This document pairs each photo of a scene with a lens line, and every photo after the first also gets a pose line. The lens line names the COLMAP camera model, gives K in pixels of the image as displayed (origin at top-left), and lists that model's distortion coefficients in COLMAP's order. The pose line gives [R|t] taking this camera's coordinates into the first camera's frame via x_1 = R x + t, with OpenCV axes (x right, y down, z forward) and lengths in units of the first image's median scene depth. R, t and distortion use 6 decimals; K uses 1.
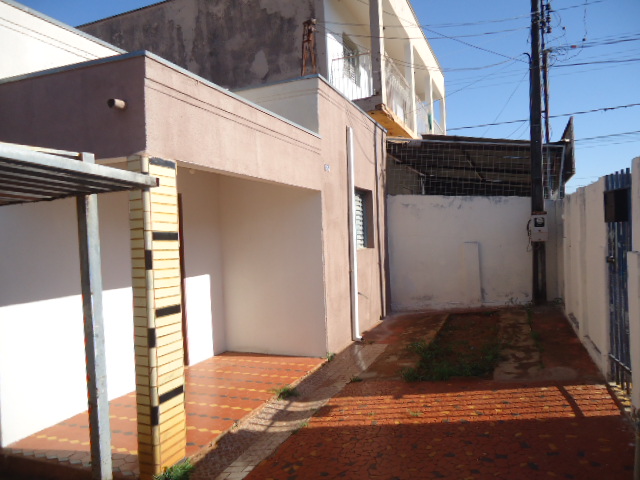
lens RADIAL K [[463.6, 0, 322.2], [0, 463.6, 241.7], [0, 0, 1]] dist [-0.013449, 0.006015]
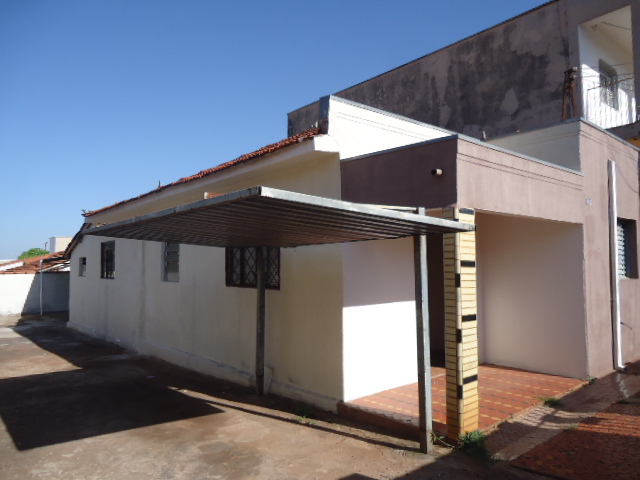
lens RADIAL K [[463.6, 0, 320.8], [0, 463.6, 240.7], [0, 0, 1]] dist [-0.013449, 0.006015]
pose [[0.888180, 0.008879, -0.459410, -0.067739], [-0.032233, 0.998554, -0.043017, -0.005438], [0.458364, 0.053015, 0.887182, -0.320491]]
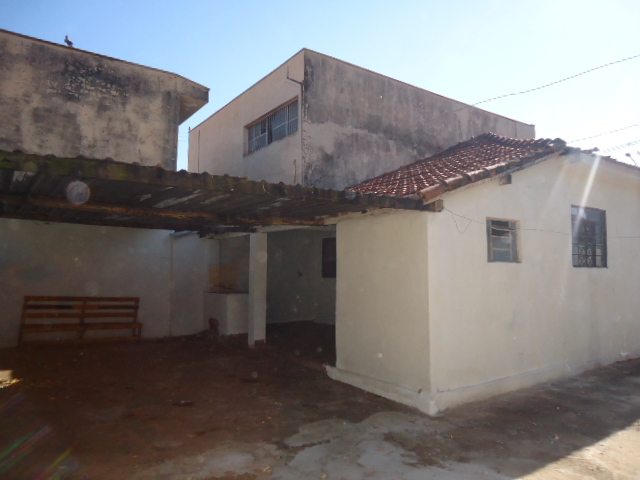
lens RADIAL K [[463.6, 0, 321.1], [0, 463.6, 239.4], [0, 0, 1]] dist [-0.013449, 0.006015]
pose [[0.539728, 0.106795, 0.835038, -4.519585], [-0.020223, 0.993279, -0.113962, 0.253432], [-0.841596, 0.044622, 0.538261, 1.494519]]
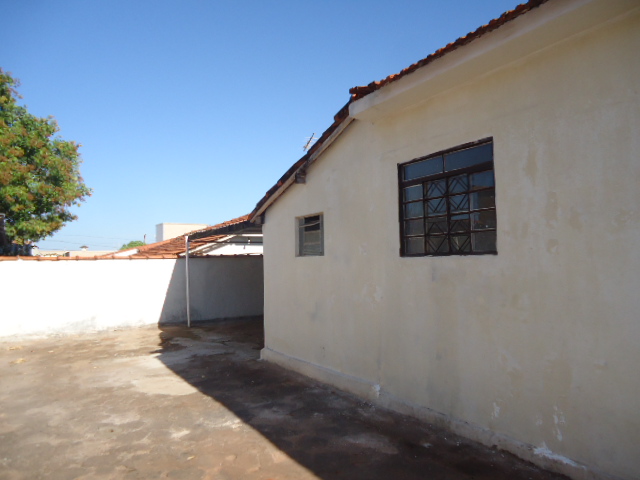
lens RADIAL K [[463.6, 0, 316.7], [0, 463.6, 239.7], [0, 0, 1]] dist [-0.013449, 0.006015]
pose [[0.800056, 0.004155, -0.599911, -1.918474], [-0.025469, 0.999310, -0.027045, 0.129049], [0.599384, 0.036916, 0.799610, 0.528622]]
